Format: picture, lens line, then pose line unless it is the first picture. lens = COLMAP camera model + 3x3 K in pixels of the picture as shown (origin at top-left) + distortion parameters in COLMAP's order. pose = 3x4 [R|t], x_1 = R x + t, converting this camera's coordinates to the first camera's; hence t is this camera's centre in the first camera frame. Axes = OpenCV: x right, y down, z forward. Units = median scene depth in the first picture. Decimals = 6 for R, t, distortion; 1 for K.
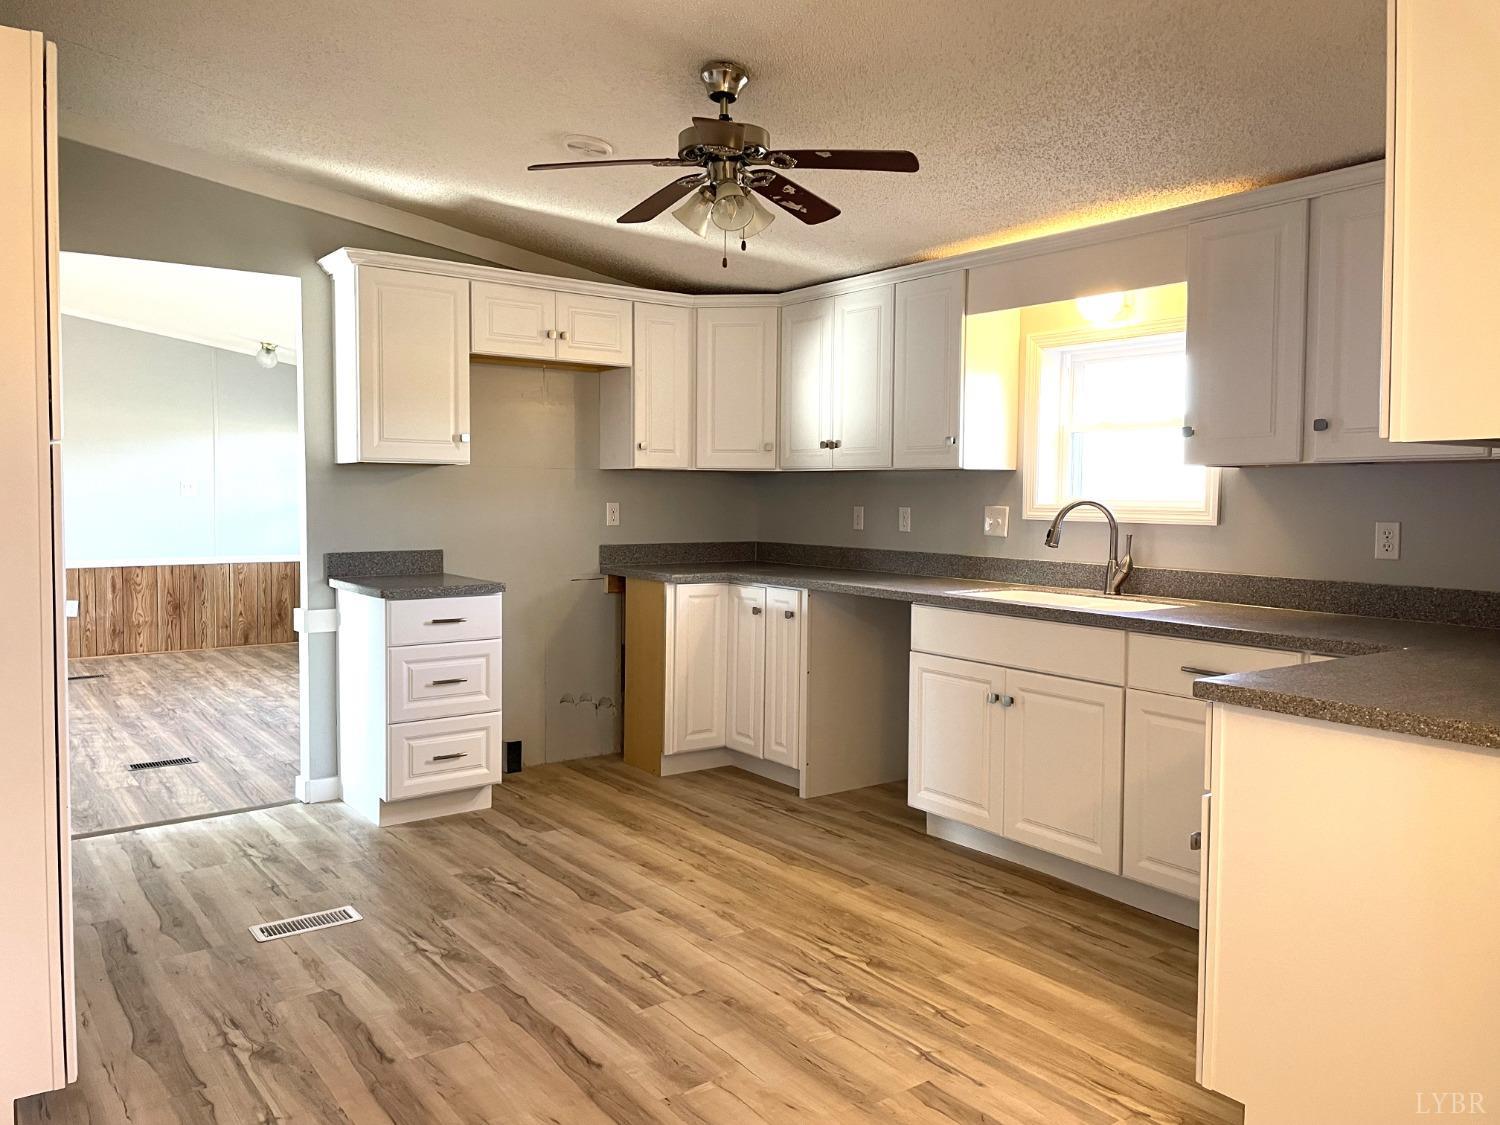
lens RADIAL K [[1130.7, 0, 755.0], [0, 1130.7, 551.1], [0, 0, 1]] dist [0.095166, -0.125657]
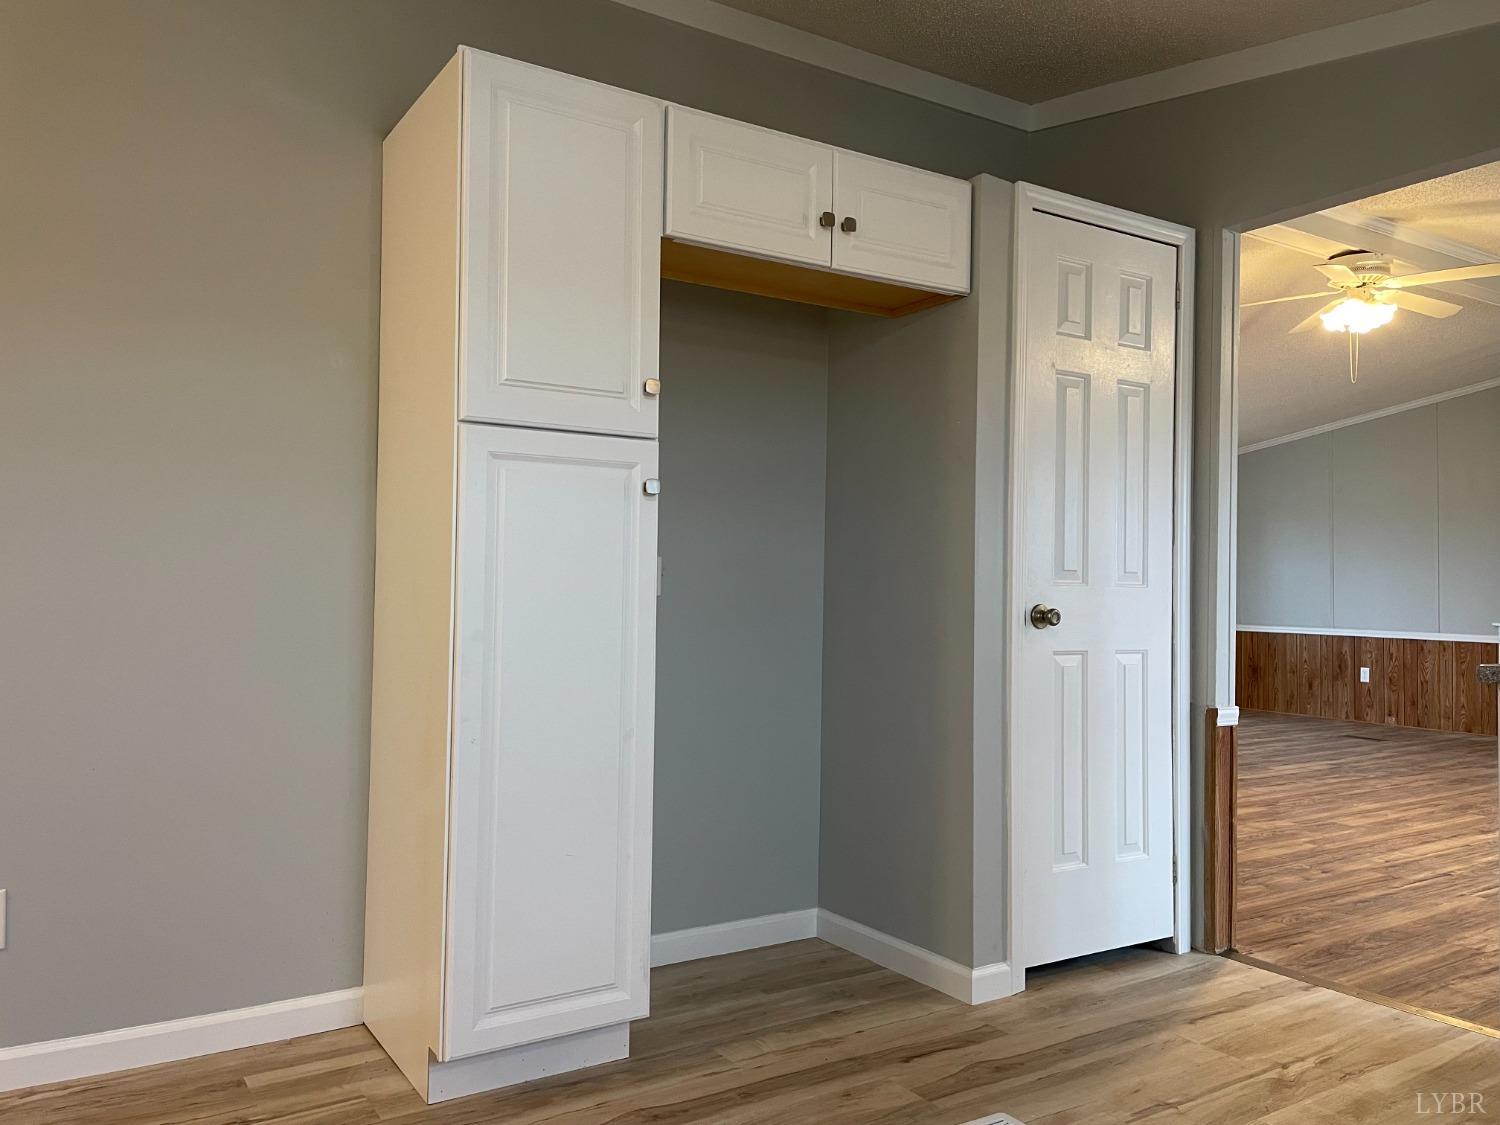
lens RADIAL K [[1130.7, 0, 755.0], [0, 1130.7, 551.1], [0, 0, 1]] dist [0.095166, -0.125657]
pose [[-0.067519, -0.040581, -0.996892, 0.217331], [-0.064130, 0.997283, -0.036254, 0.023221], [0.995655, 0.061483, -0.069938, 0.722894]]
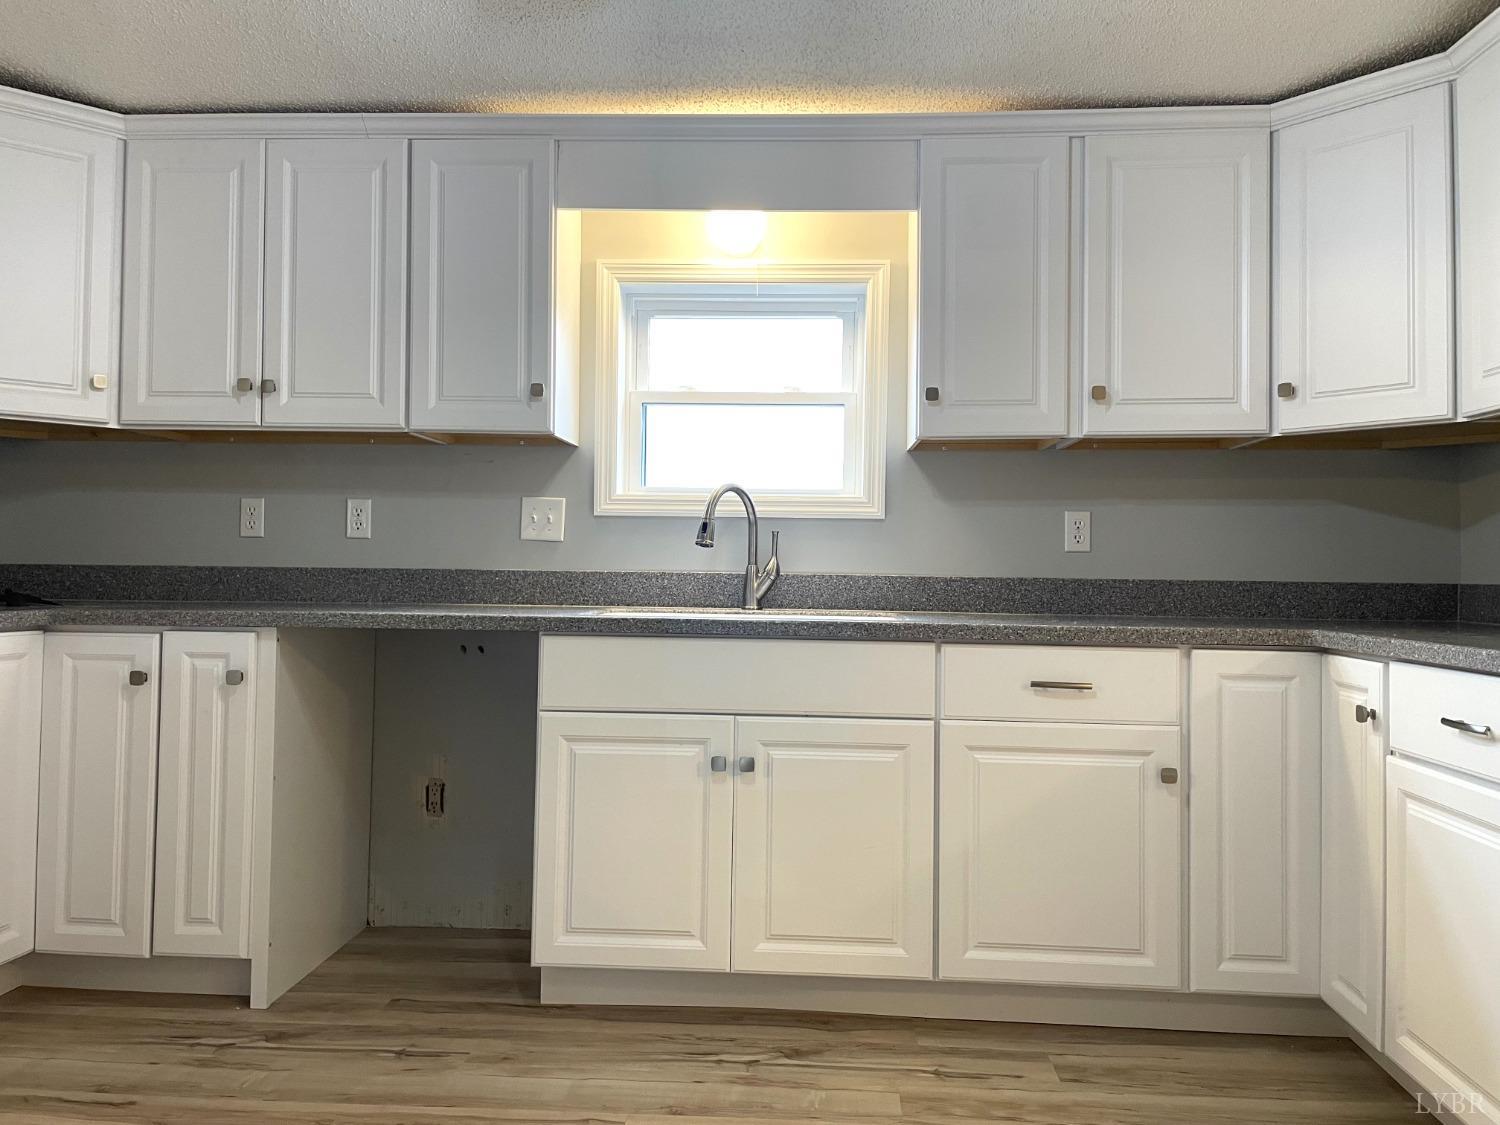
lens RADIAL K [[1130.7, 0, 755.0], [0, 1130.7, 551.1], [0, 0, 1]] dist [0.095166, -0.125657]
pose [[0.641664, 0.010834, 0.766910, -0.272824], [0.032814, 0.998597, -0.041562, 0.030617], [-0.766284, 0.051834, 0.640408, 0.515173]]
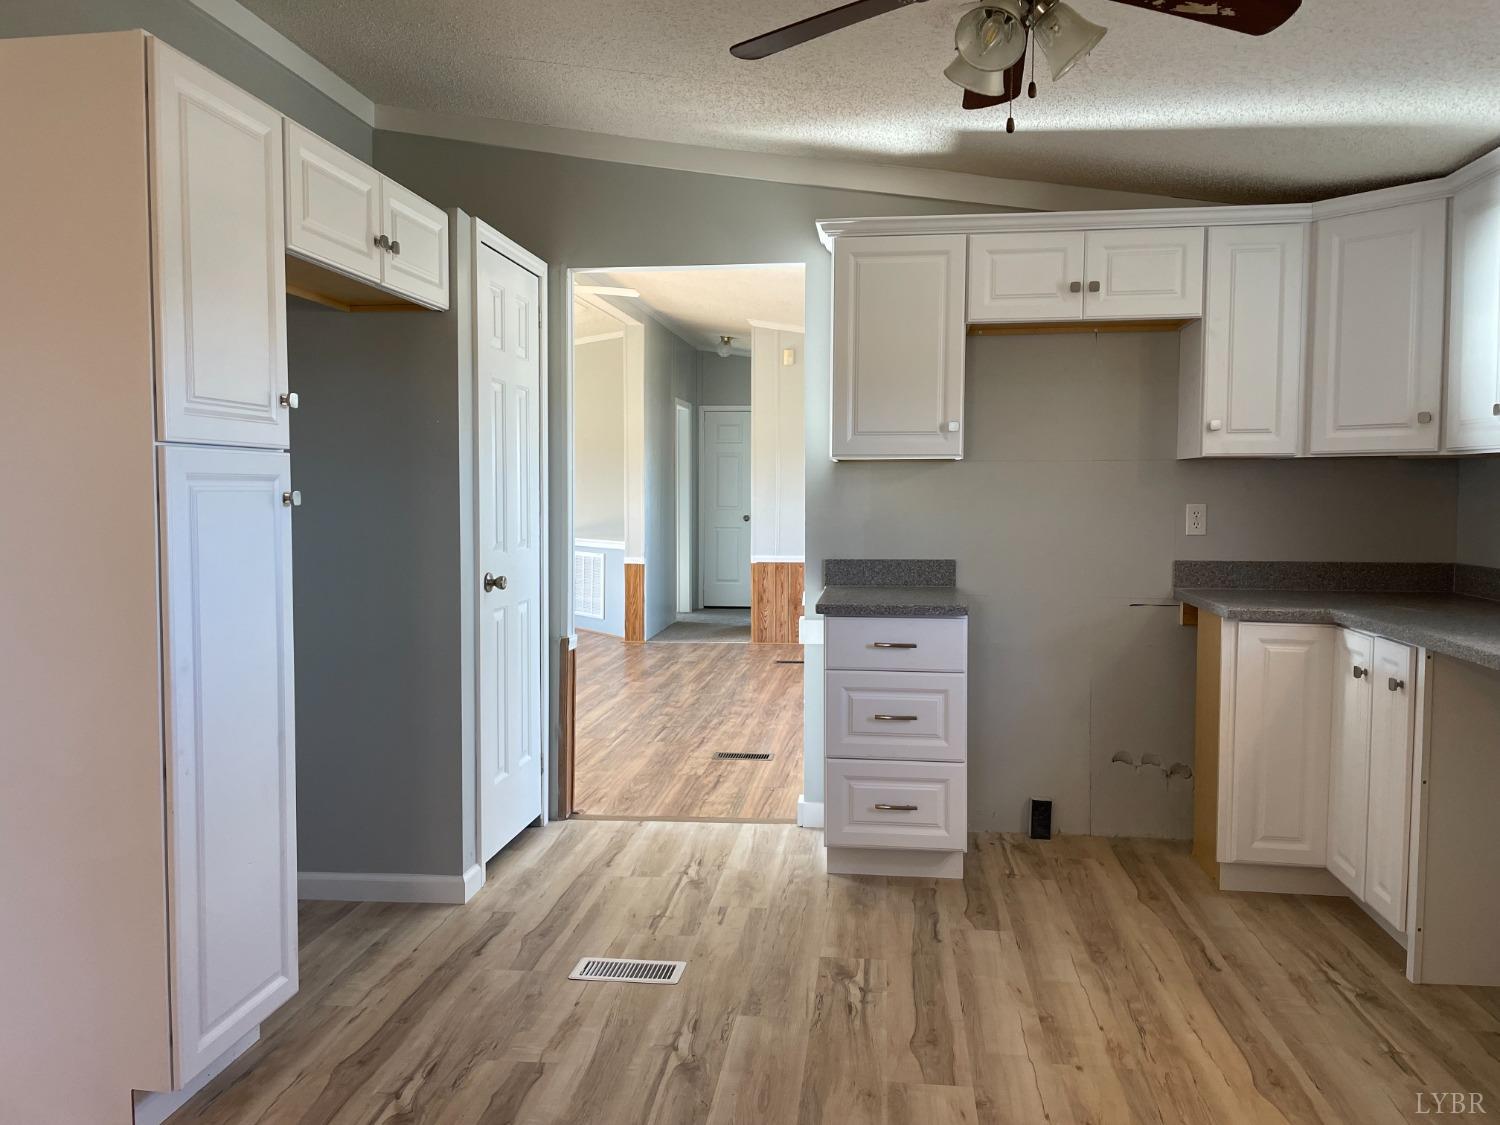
lens RADIAL K [[1130.7, 0, 755.0], [0, 1130.7, 551.1], [0, 0, 1]] dist [0.095166, -0.125657]
pose [[0.728711, 0.031325, -0.684105, 0.237160], [-0.031557, 0.999428, 0.012149, -0.016166], [0.684094, 0.012736, 0.729283, 0.338096]]
